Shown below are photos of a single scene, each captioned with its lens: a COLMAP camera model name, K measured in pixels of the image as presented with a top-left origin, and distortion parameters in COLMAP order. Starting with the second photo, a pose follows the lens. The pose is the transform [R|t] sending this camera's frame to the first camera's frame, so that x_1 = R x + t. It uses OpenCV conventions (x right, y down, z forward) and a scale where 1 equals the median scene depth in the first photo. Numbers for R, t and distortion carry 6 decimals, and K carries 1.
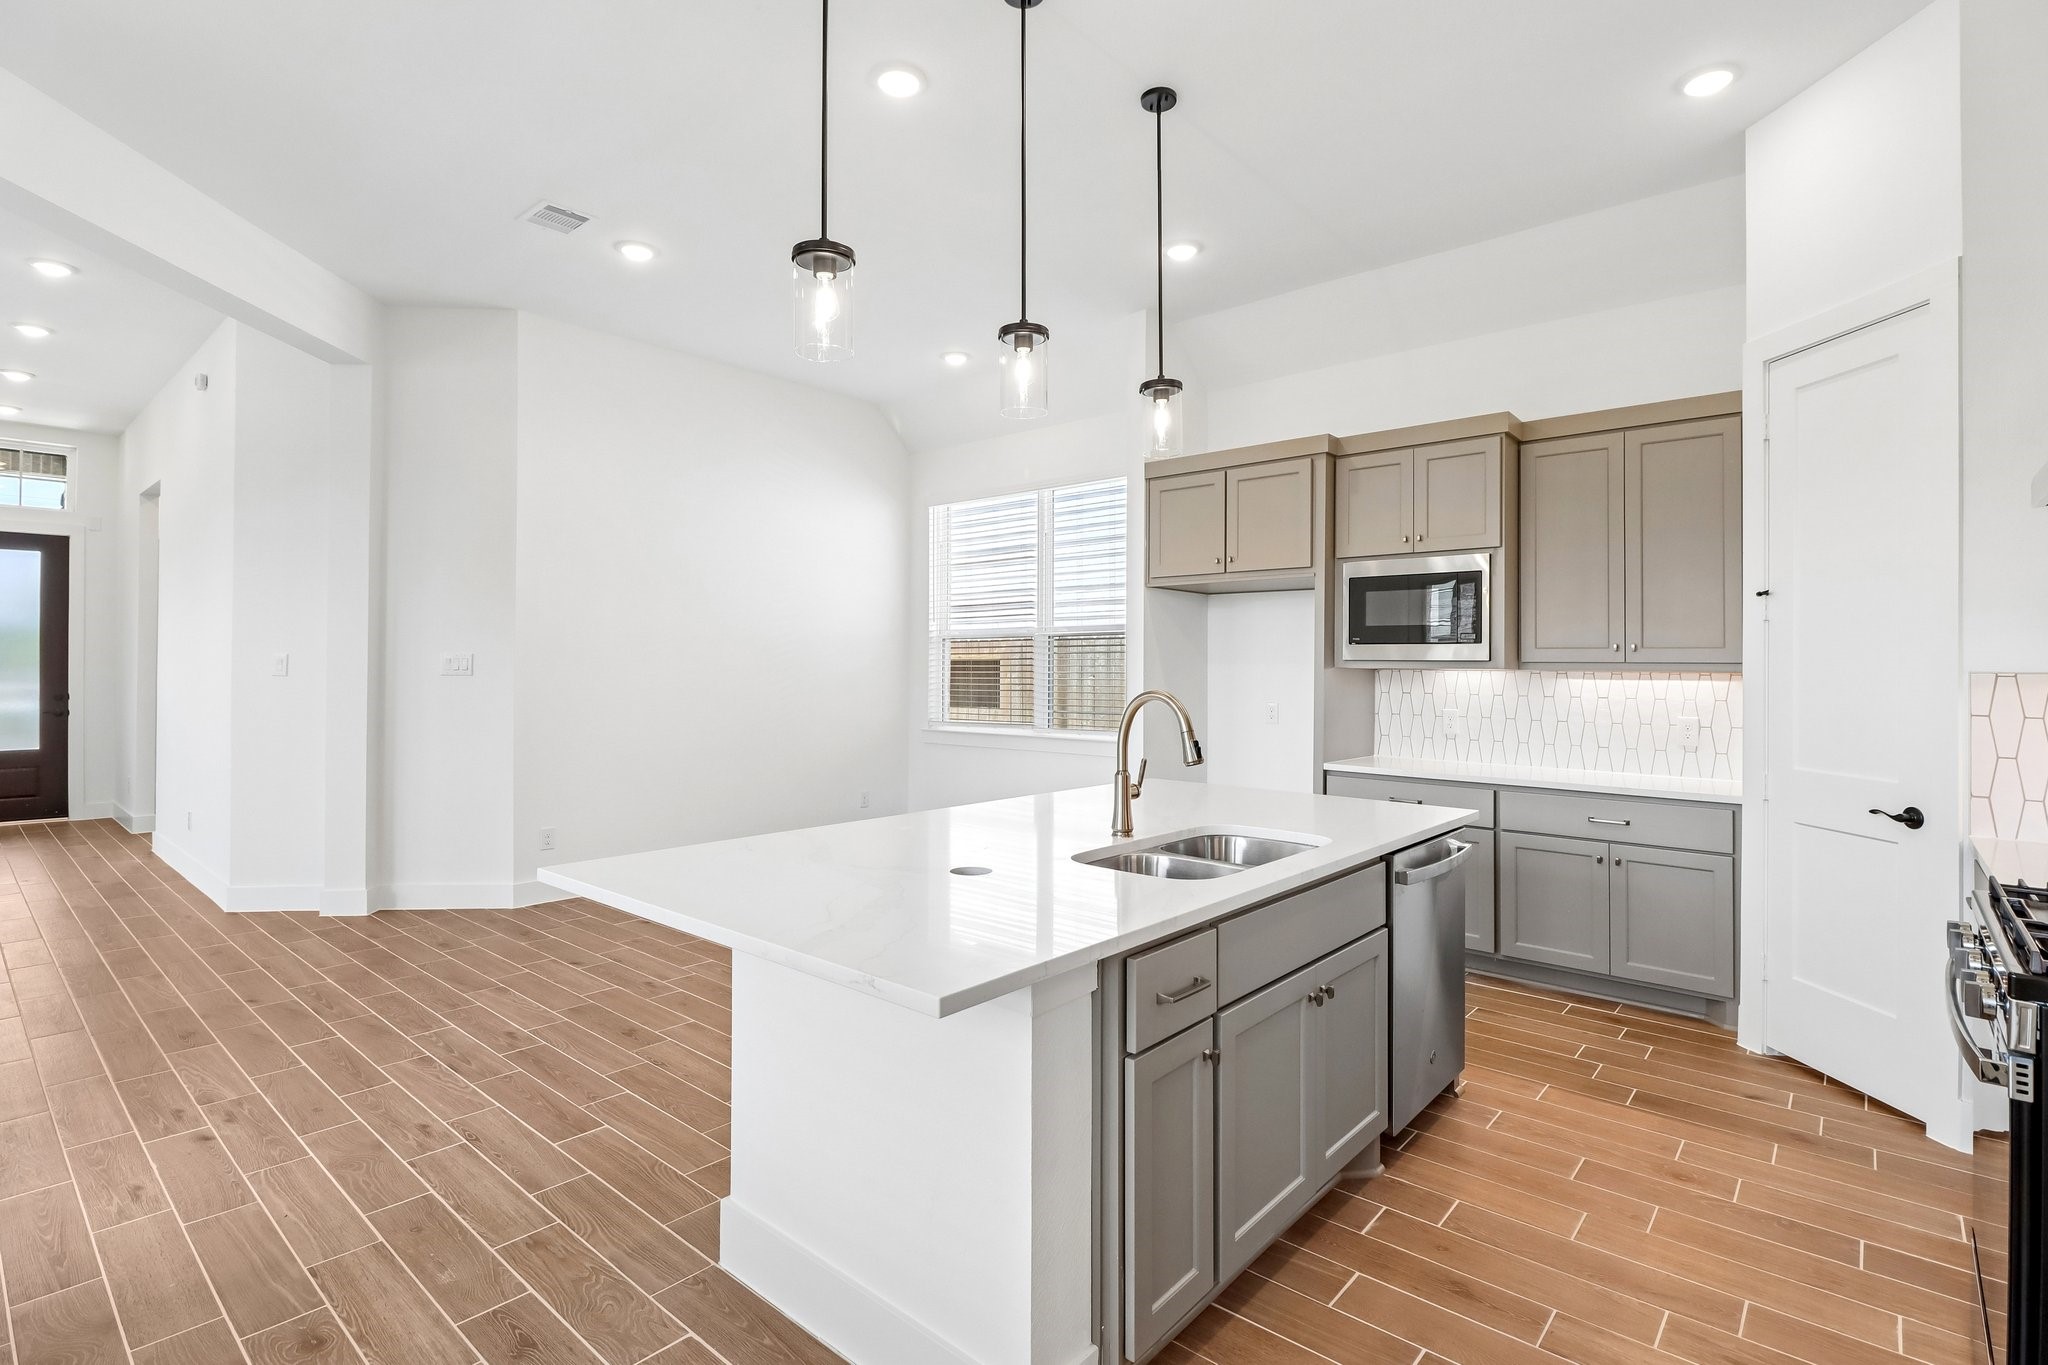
lens RADIAL K [[977.9, 0, 1034.4], [0, 977.9, 660.8], [0, 0, 1]] dist [-0.013182, -0.001112]
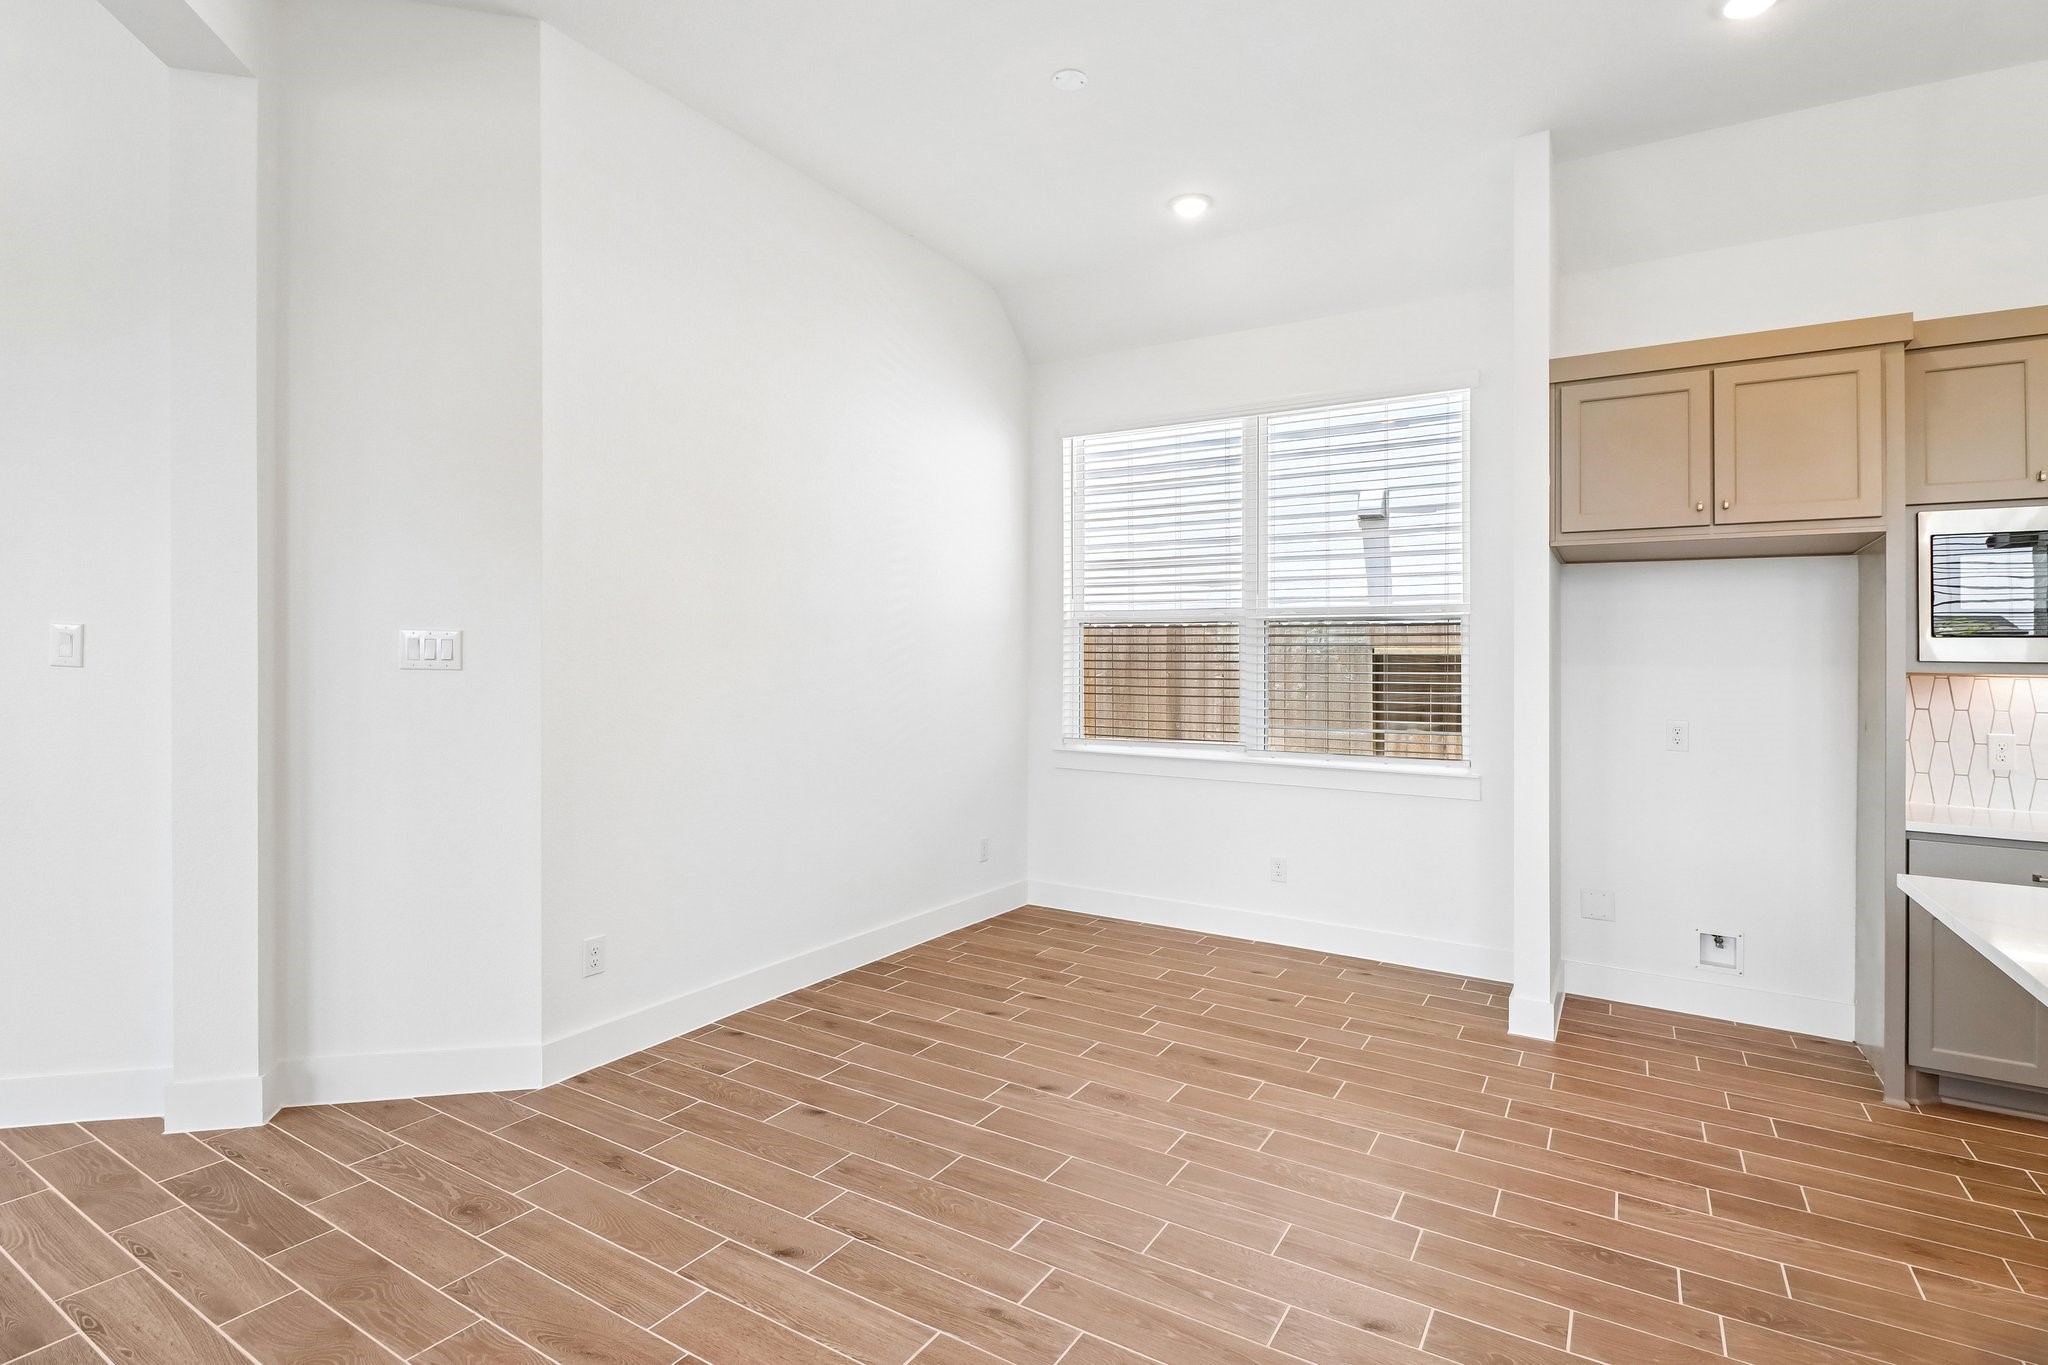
lens RADIAL K [[1001.8, 0, 1011.1], [0, 1001.8, 666.3], [0, 0, 1]] dist [0.004083, -0.000843]
pose [[0.987983, 0.010865, 0.154181, -0.373553], [-0.012669, 0.999862, 0.010719, 0.003139], [-0.154043, -0.012543, 0.987985, 0.407053]]
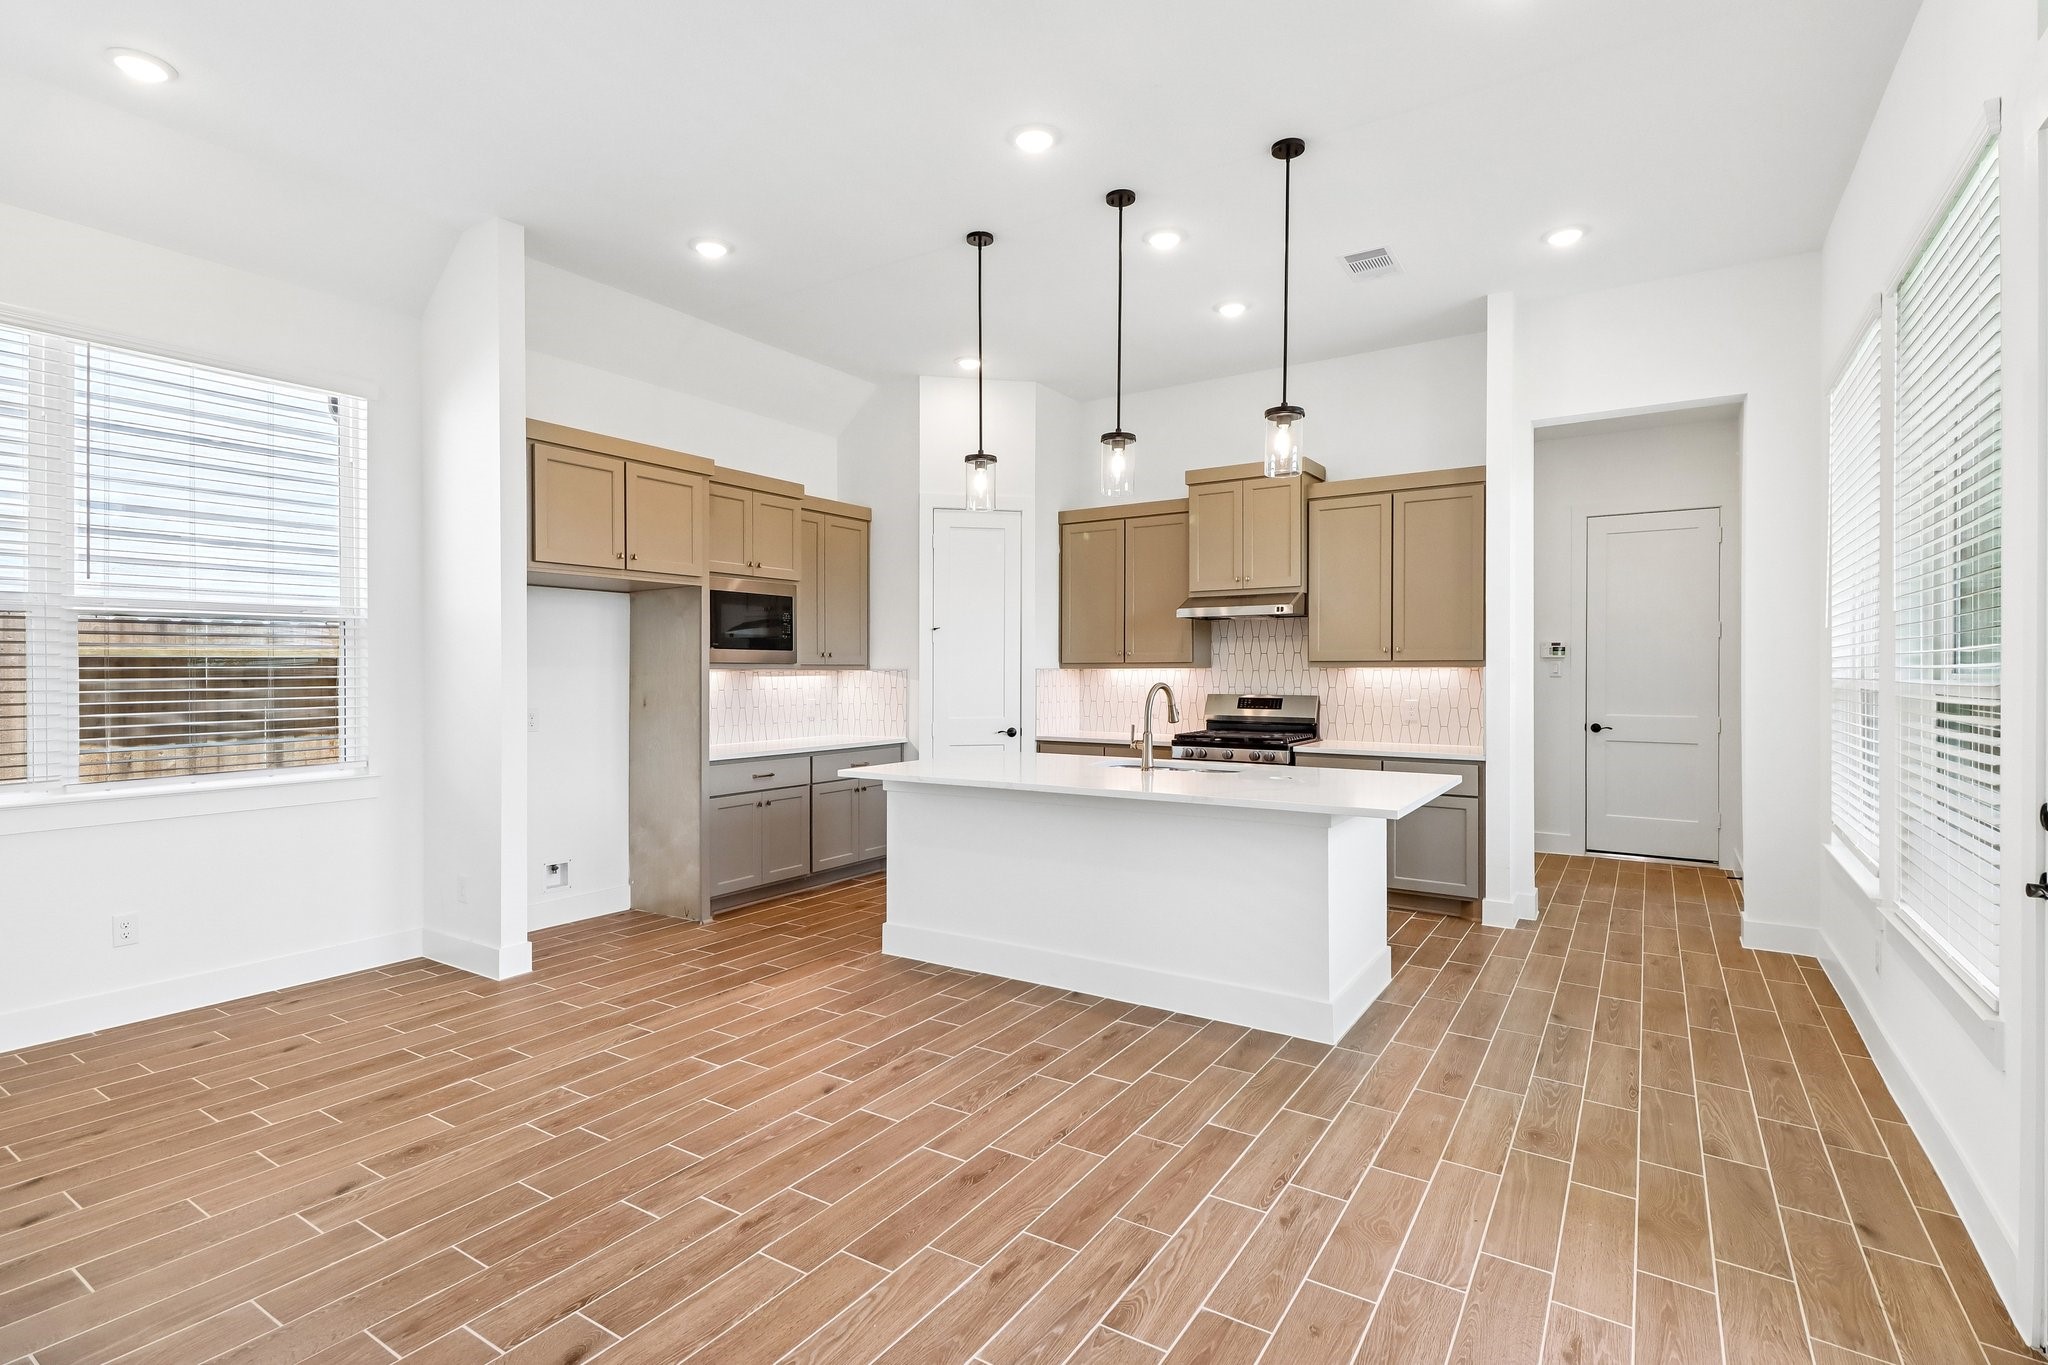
lens RADIAL K [[1001.8, 0, 1011.1], [0, 1001.8, 666.3], [0, 0, 1]] dist [0.004083, -0.000843]
pose [[-0.135199, 0.001830, 0.990817, -0.796262], [-0.005604, 0.999981, -0.002611, 0.004070], [-0.990803, -0.005905, -0.135186, 0.741260]]
